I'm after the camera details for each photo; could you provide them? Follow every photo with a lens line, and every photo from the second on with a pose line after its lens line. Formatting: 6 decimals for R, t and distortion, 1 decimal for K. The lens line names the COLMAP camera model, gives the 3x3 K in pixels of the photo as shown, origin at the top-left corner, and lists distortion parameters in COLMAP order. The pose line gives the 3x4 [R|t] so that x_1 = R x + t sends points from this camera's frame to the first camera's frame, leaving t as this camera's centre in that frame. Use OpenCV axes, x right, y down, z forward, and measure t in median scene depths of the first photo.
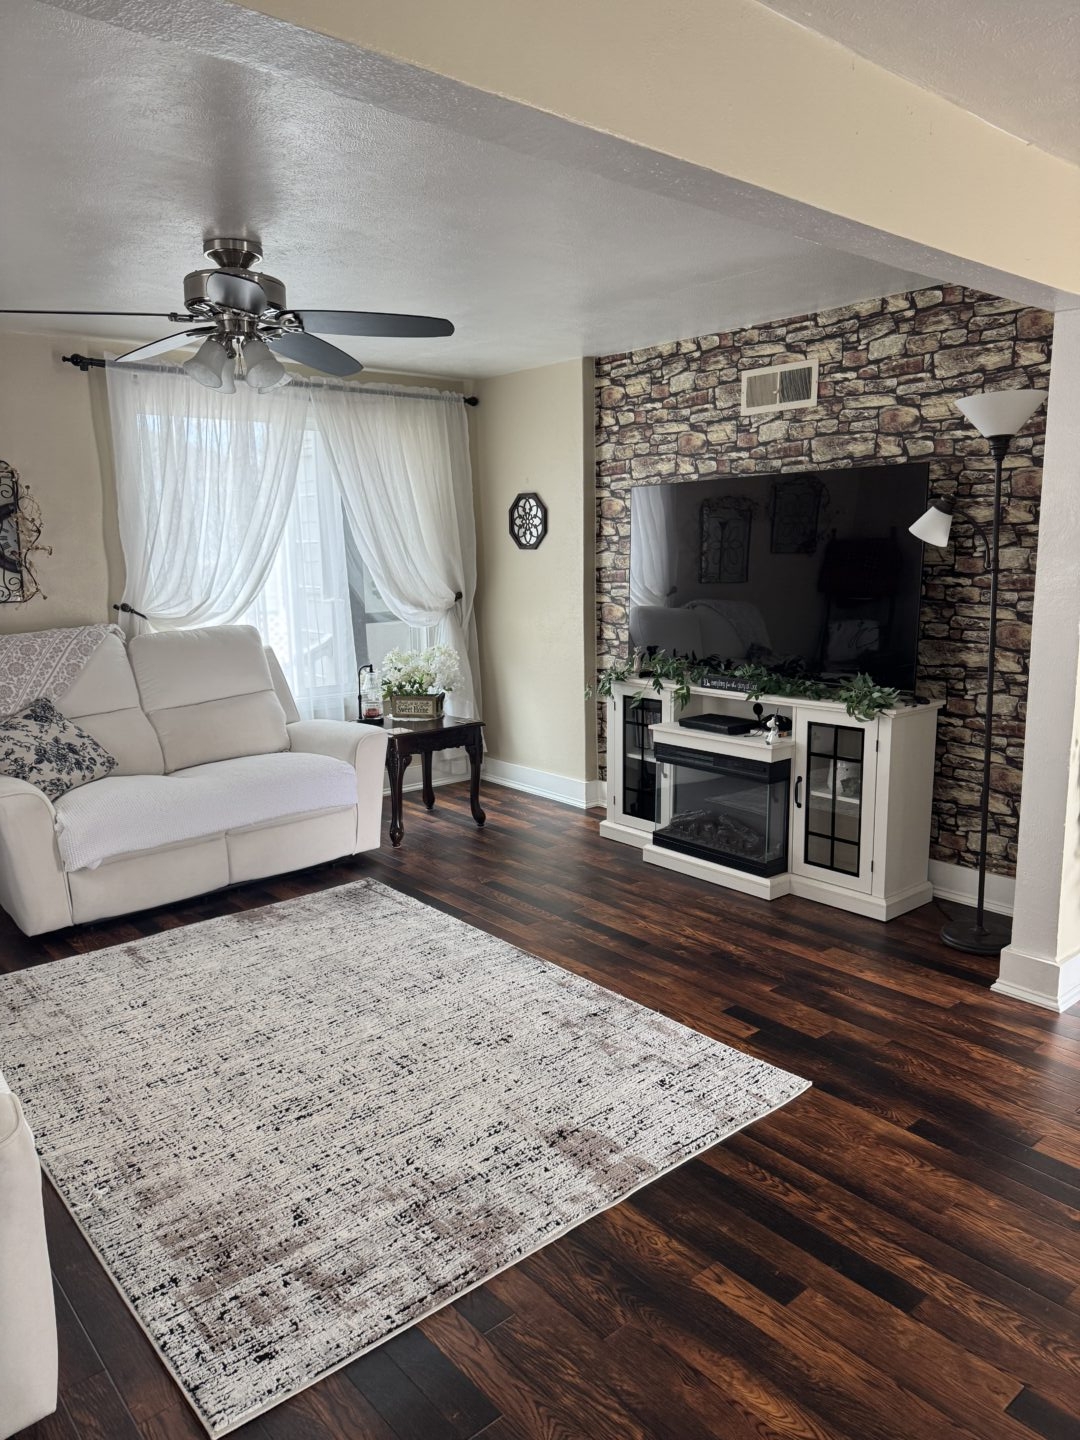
lens RADIAL K [[1038.4, 0, 543.8], [0, 1038.4, 725.6], [0, 0, 1]] dist [0.009003, -0.008627]
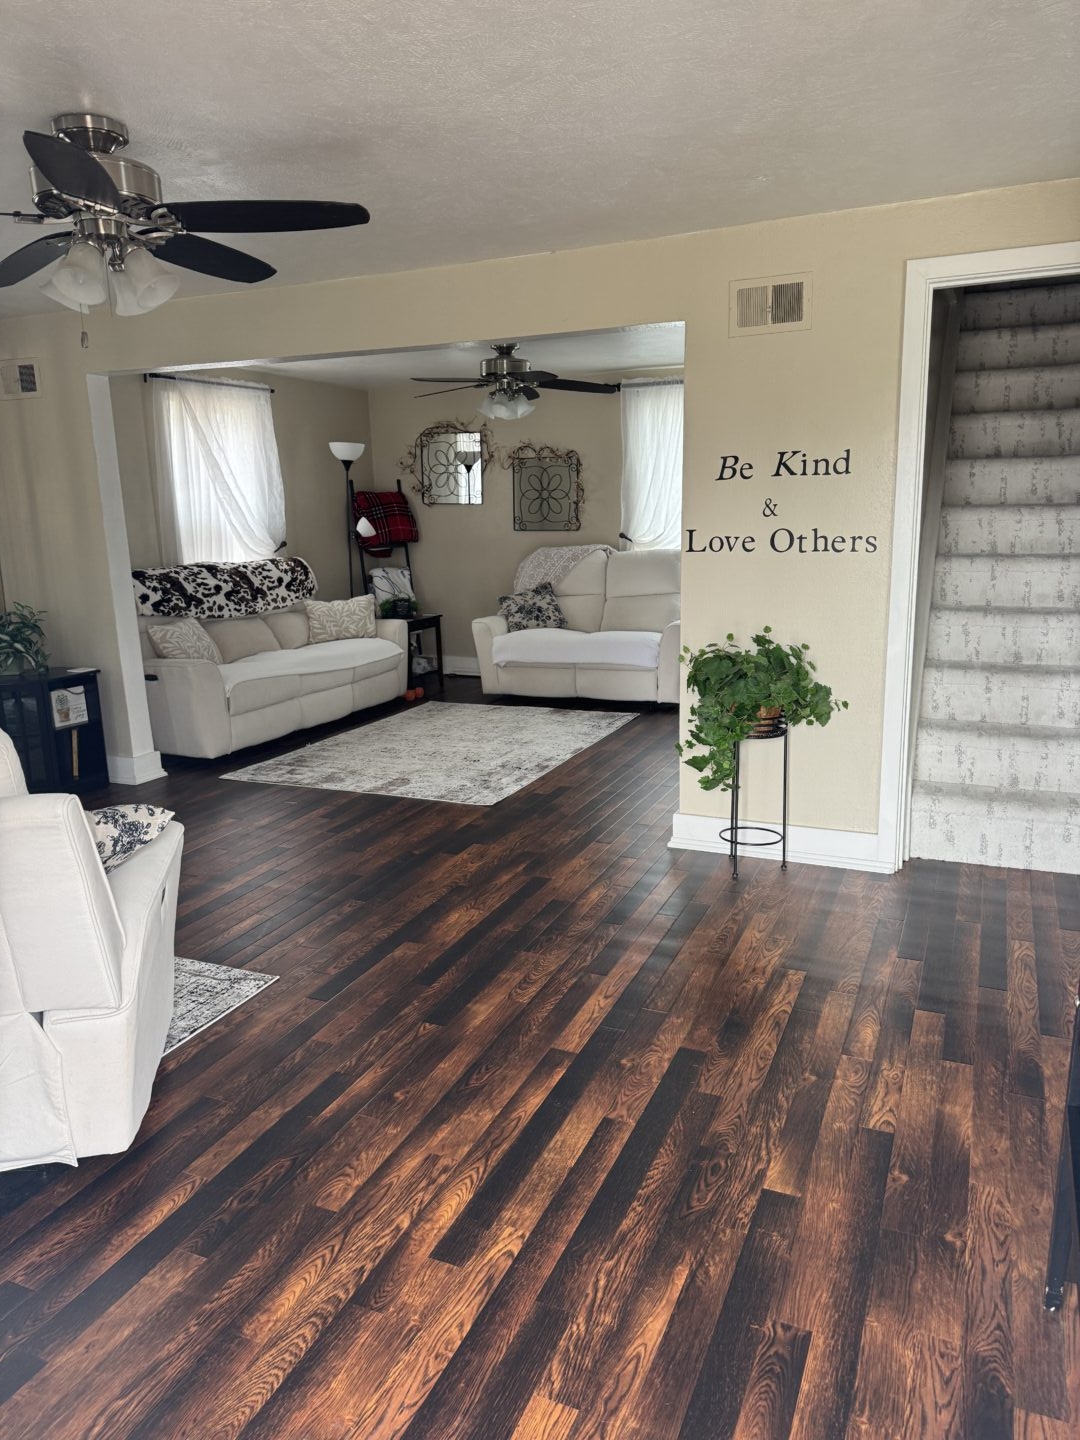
lens RADIAL K [[1038.4, 0, 542.1], [0, 1038.4, 716.5], [0, 0, 1]] dist [0.009003, -0.008627]
pose [[0.440444, 0.190467, -0.877343, 2.023786], [-0.149209, 0.979175, 0.137669, -0.076788], [0.885294, 0.070272, 0.459691, 0.248957]]
